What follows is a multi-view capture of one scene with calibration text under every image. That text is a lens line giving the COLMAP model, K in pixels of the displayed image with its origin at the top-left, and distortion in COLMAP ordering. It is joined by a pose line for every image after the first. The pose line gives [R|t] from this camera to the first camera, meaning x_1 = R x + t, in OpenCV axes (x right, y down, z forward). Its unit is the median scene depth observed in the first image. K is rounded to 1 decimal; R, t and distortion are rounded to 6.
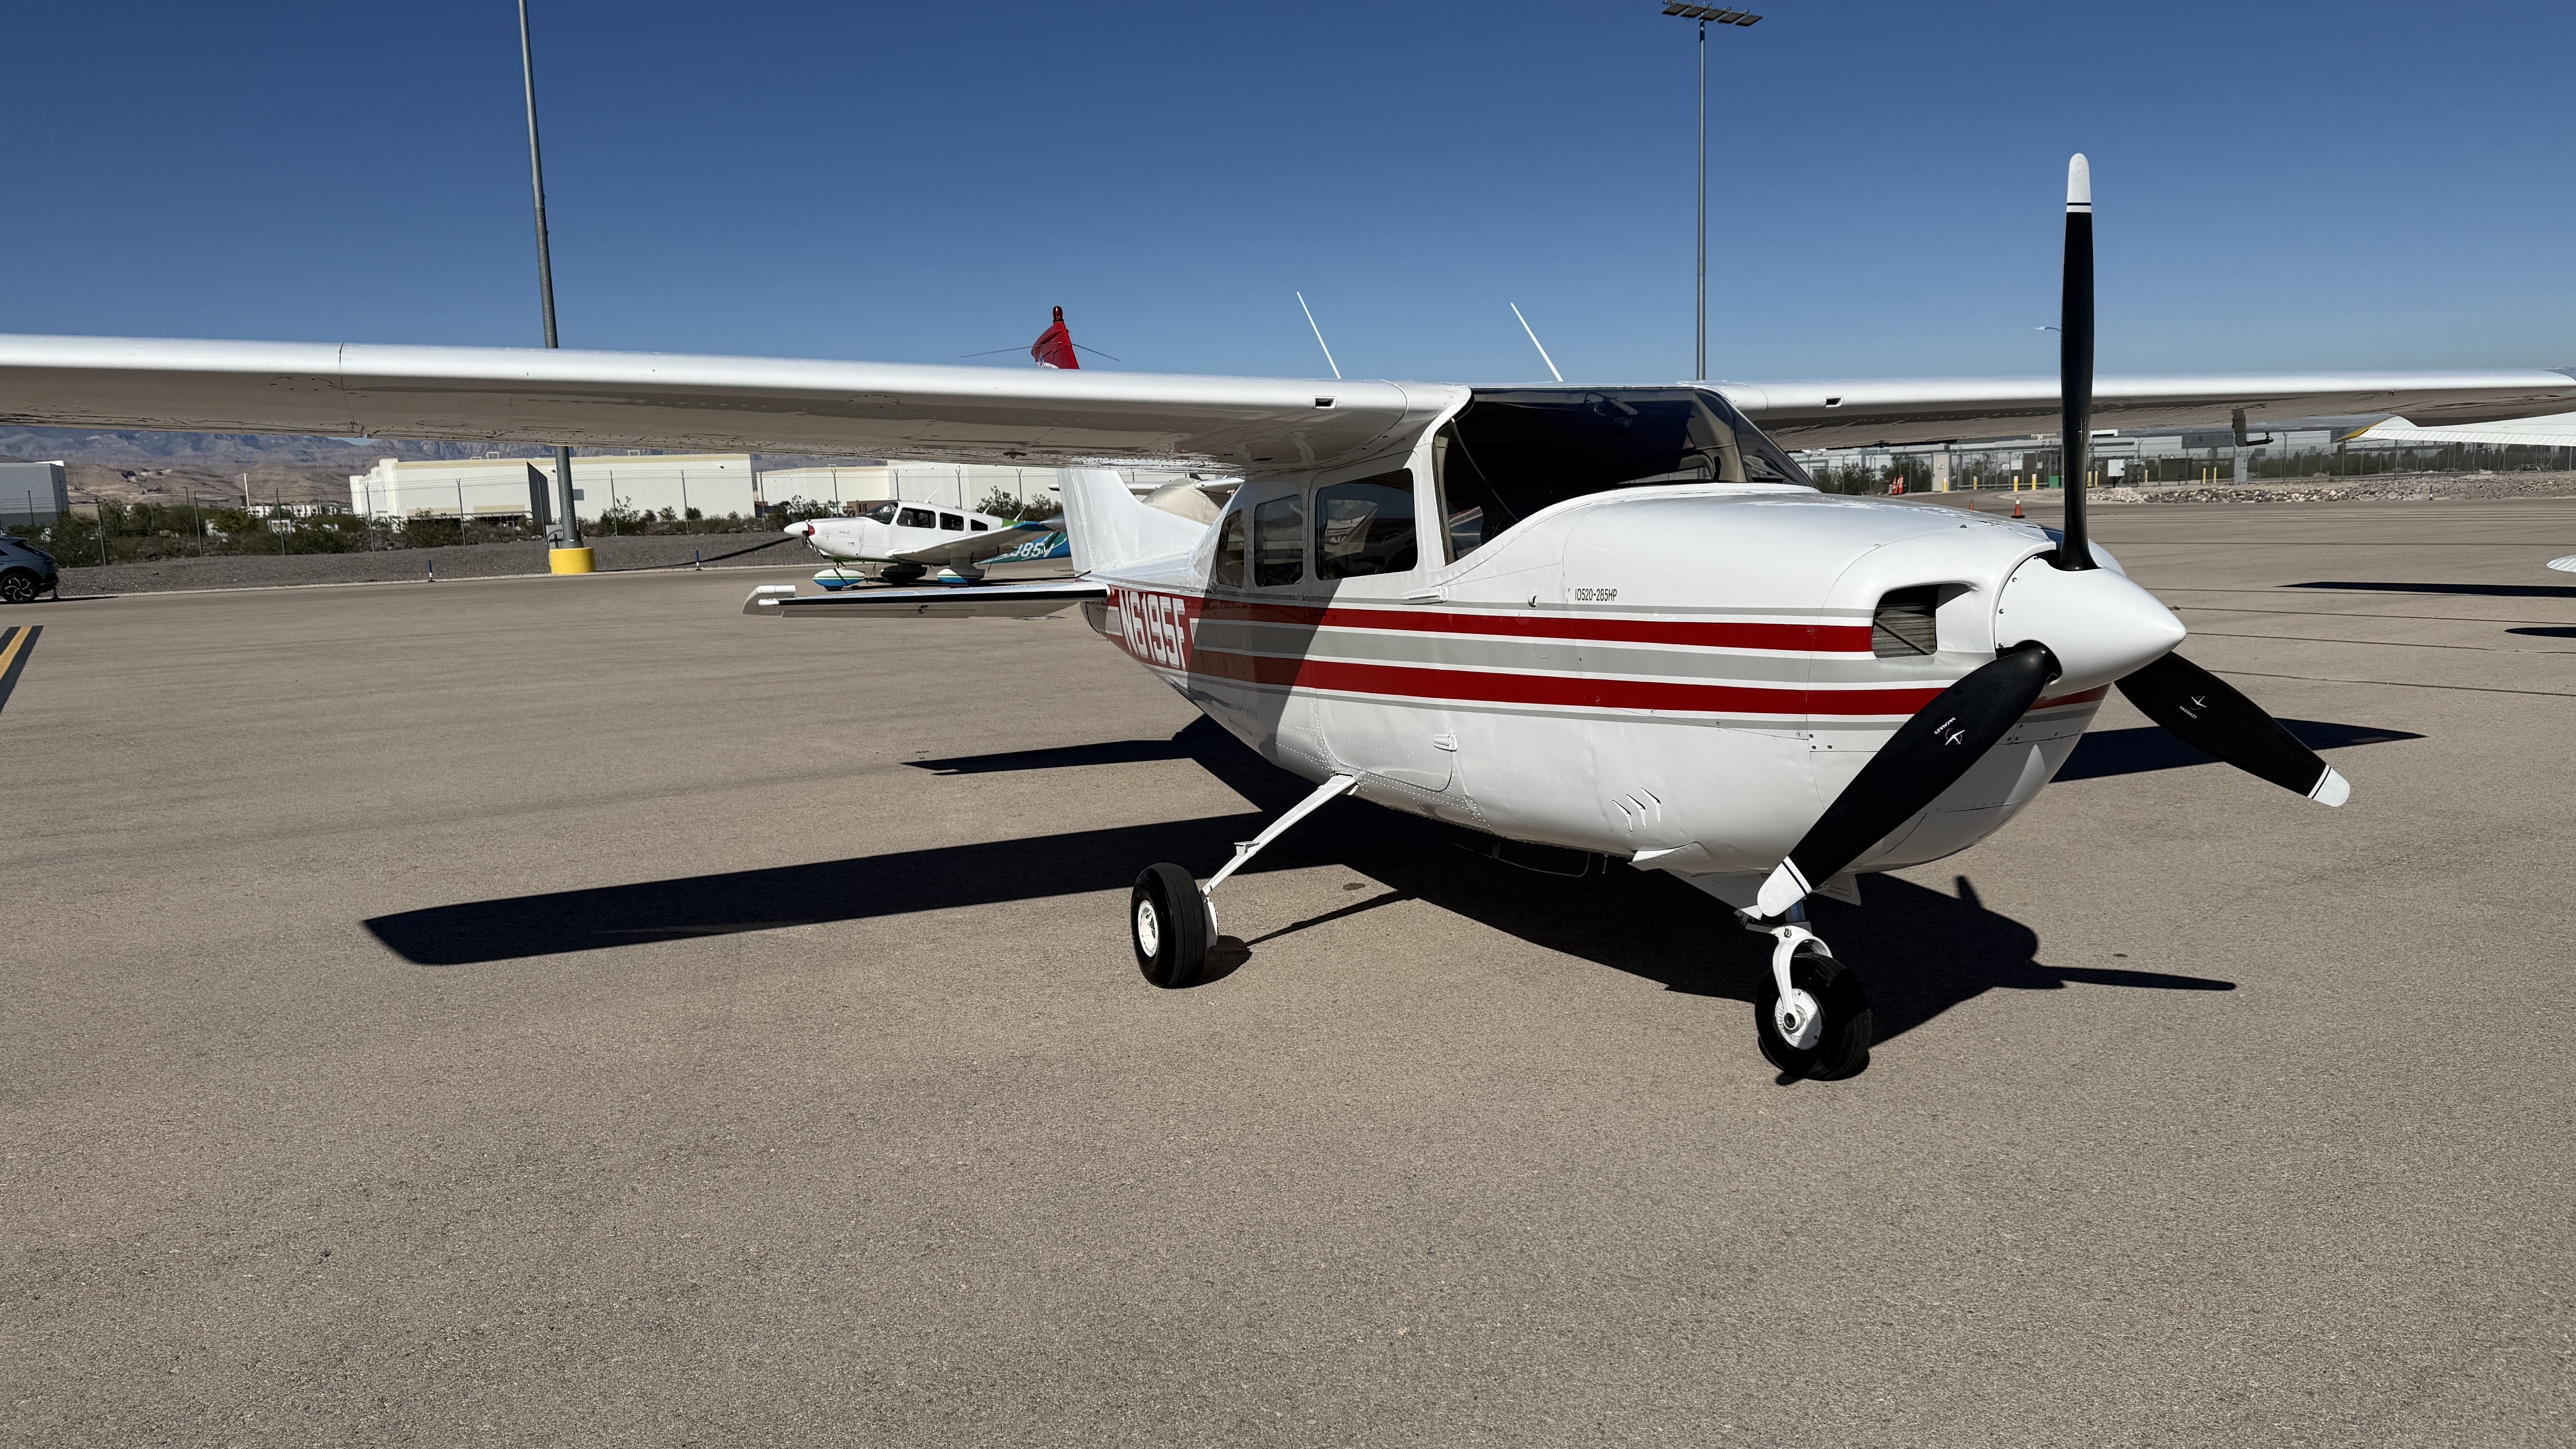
lens RADIAL K [[1834.0, 0, 1282.7], [0, 1834.0, 709.3], [0, 0, 1]] dist [0.036084, -0.052424]
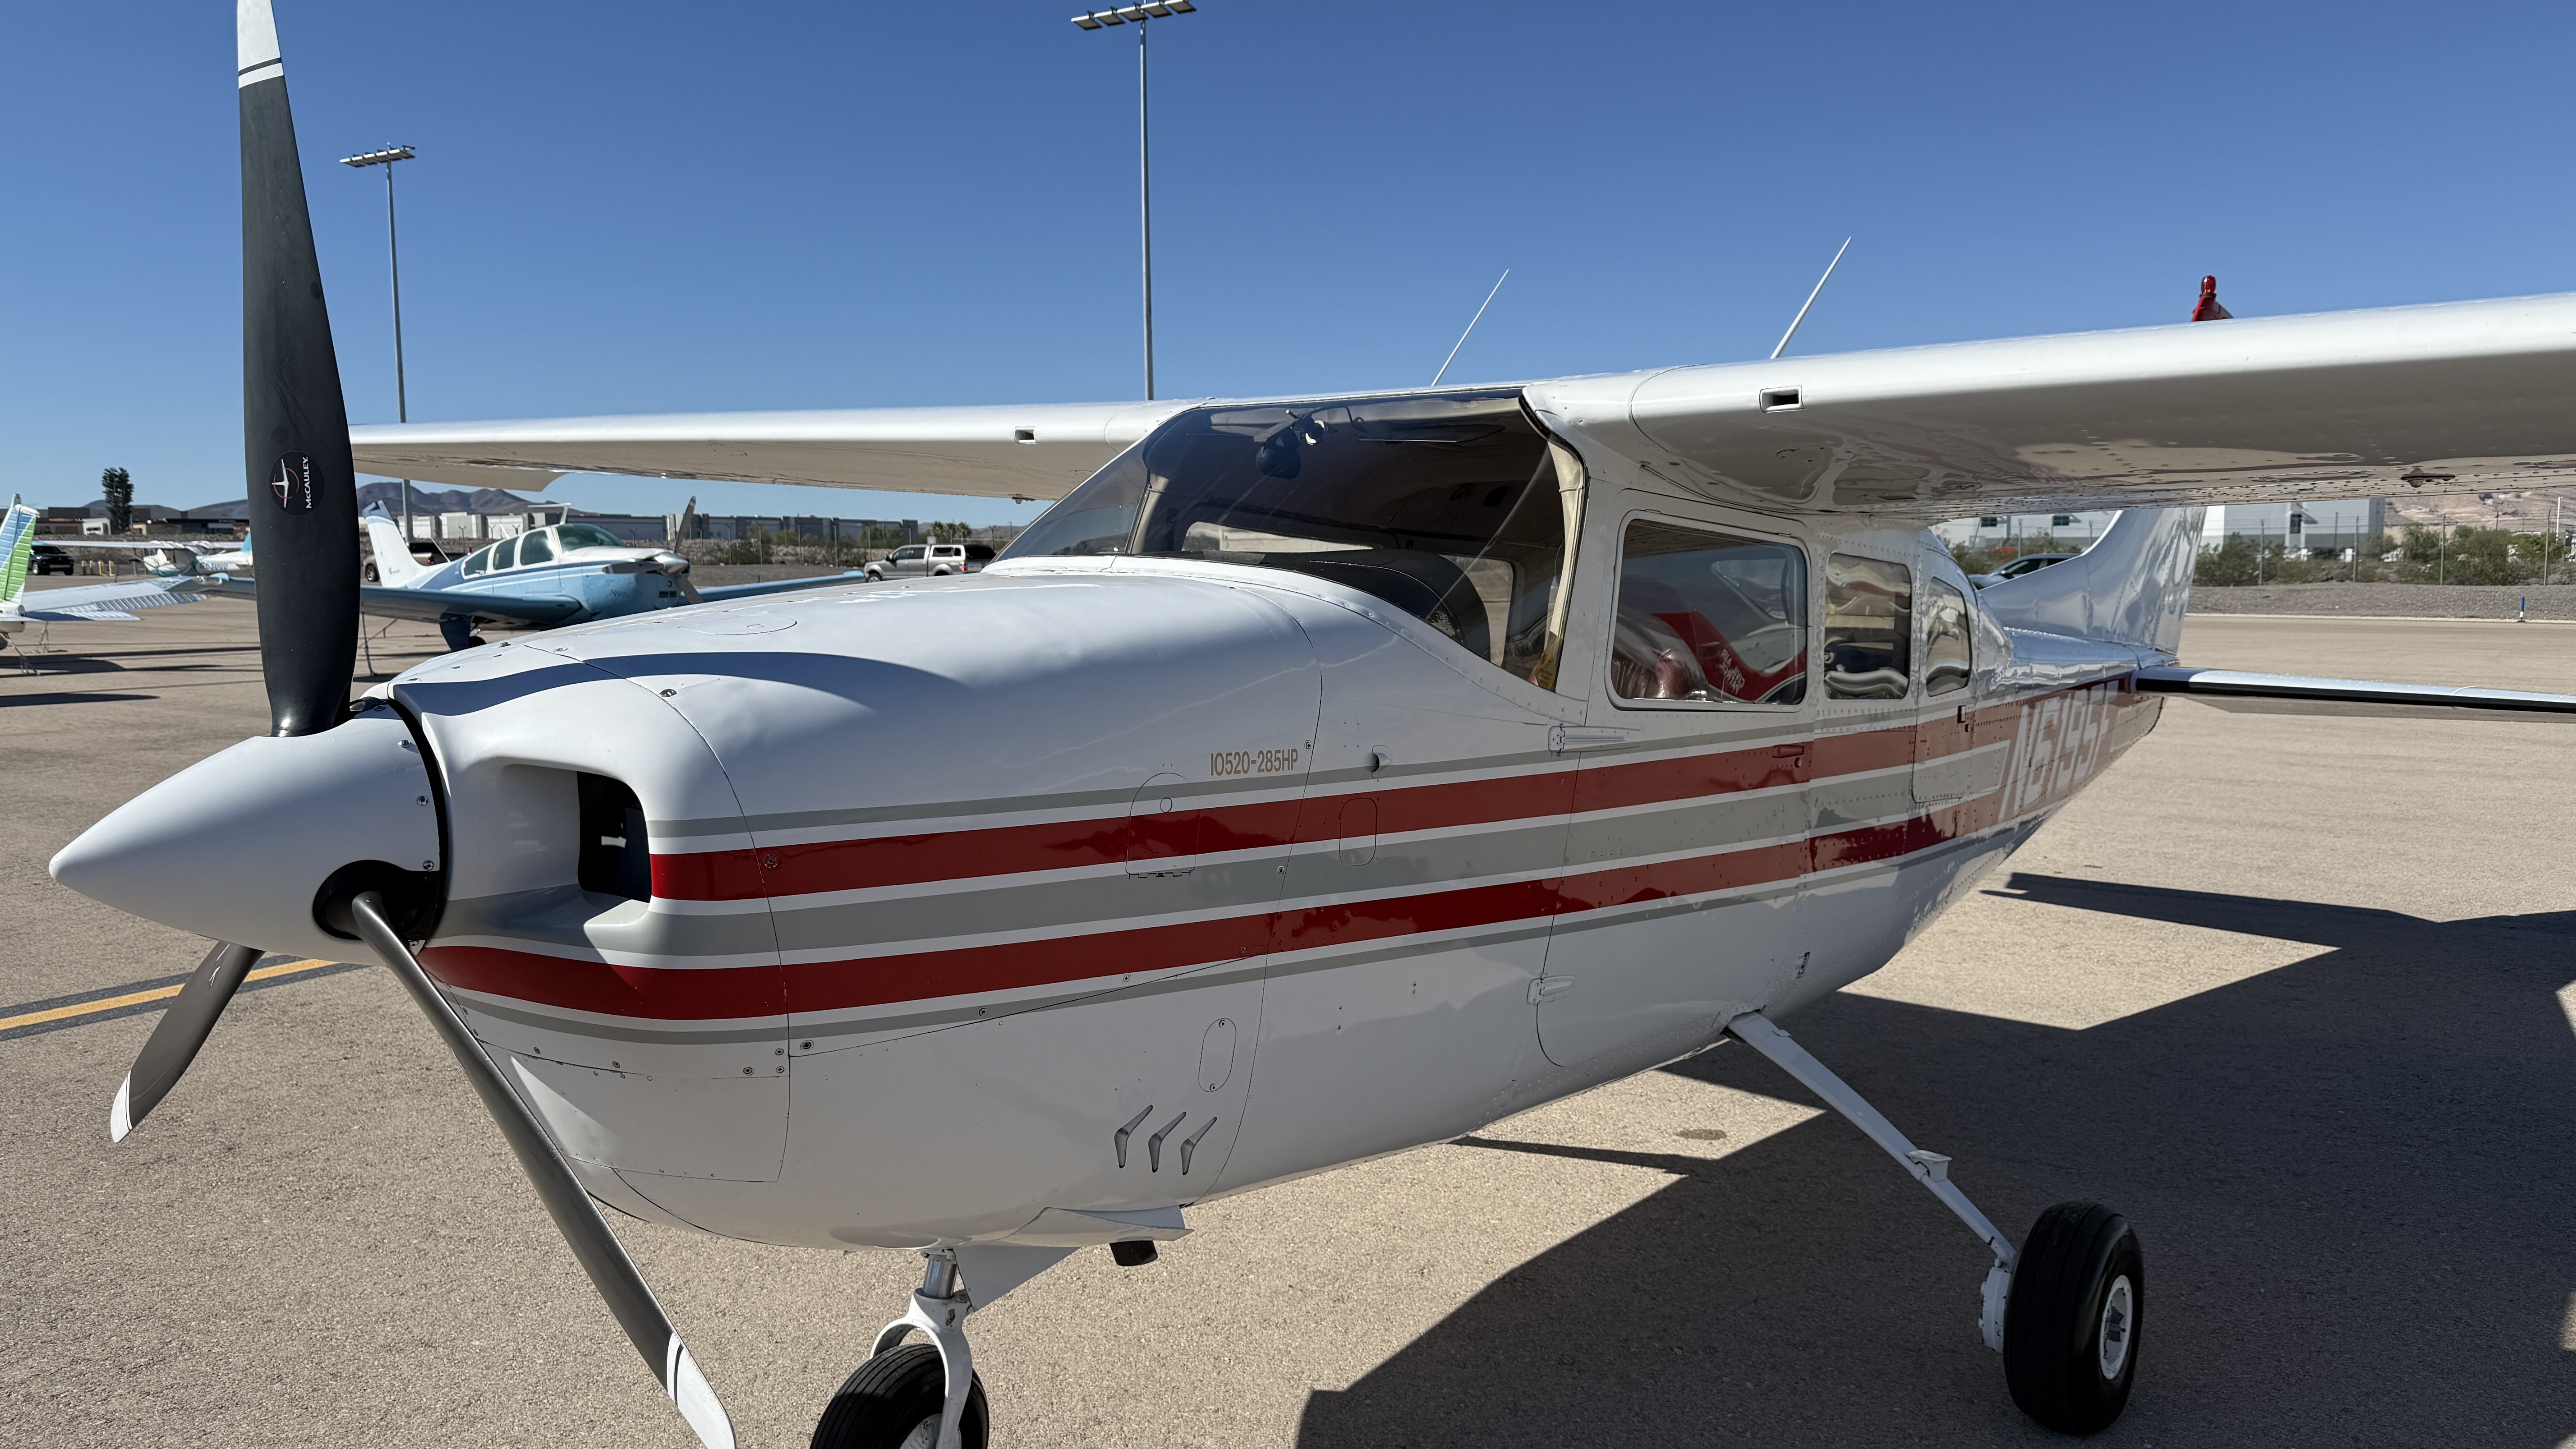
lens RADIAL K [[1834.0, 0, 1291.9], [0, 1834.0, 727.1], [0, 0, 1]] dist [0.036084, -0.052424]
pose [[0.415385, 0.119079, -0.901818, 0.577149], [-0.121431, 0.989780, 0.074761, -0.080020], [0.901504, 0.078454, 0.425600, 0.595705]]
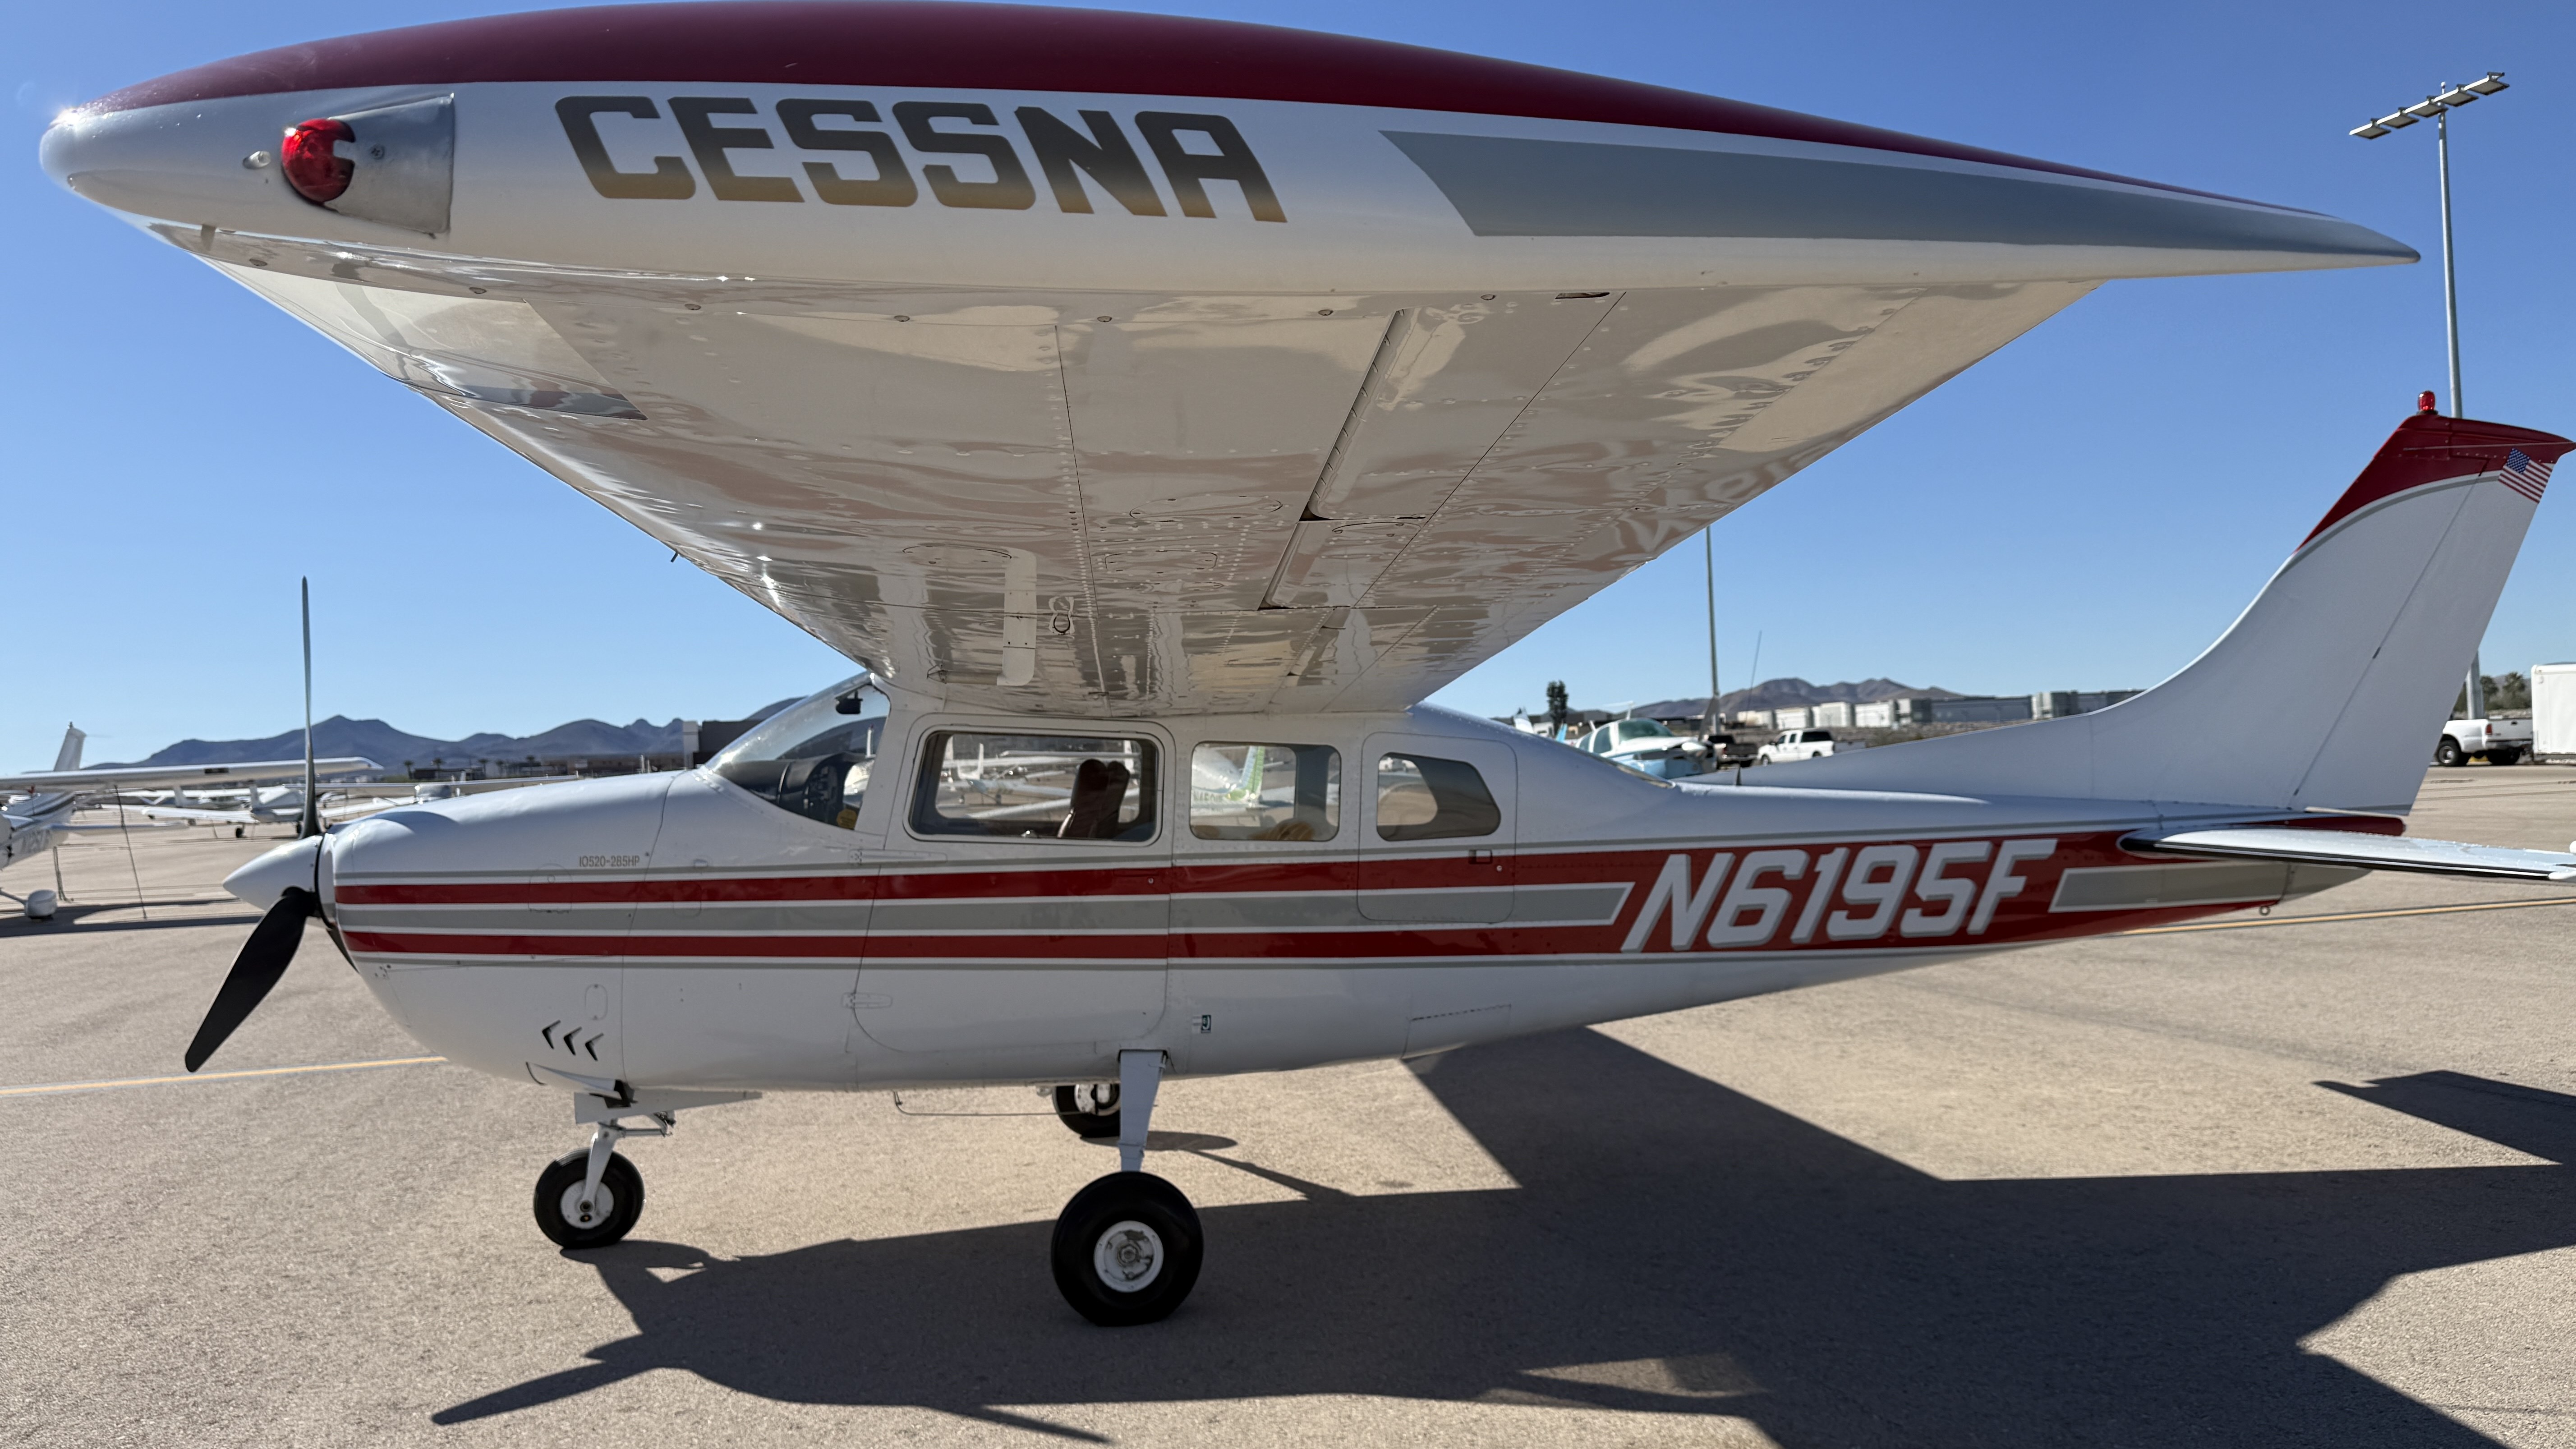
lens RADIAL K [[1834.0, 0, 1275.5], [0, 1834.0, 730.6], [0, 0, 1]] dist [0.036084, -0.052424]
pose [[-0.302989, 0.028900, -0.952556, 0.810555], [-0.062654, 0.996774, 0.050170, -0.135718], [0.950932, 0.074882, -0.300201, 1.070115]]
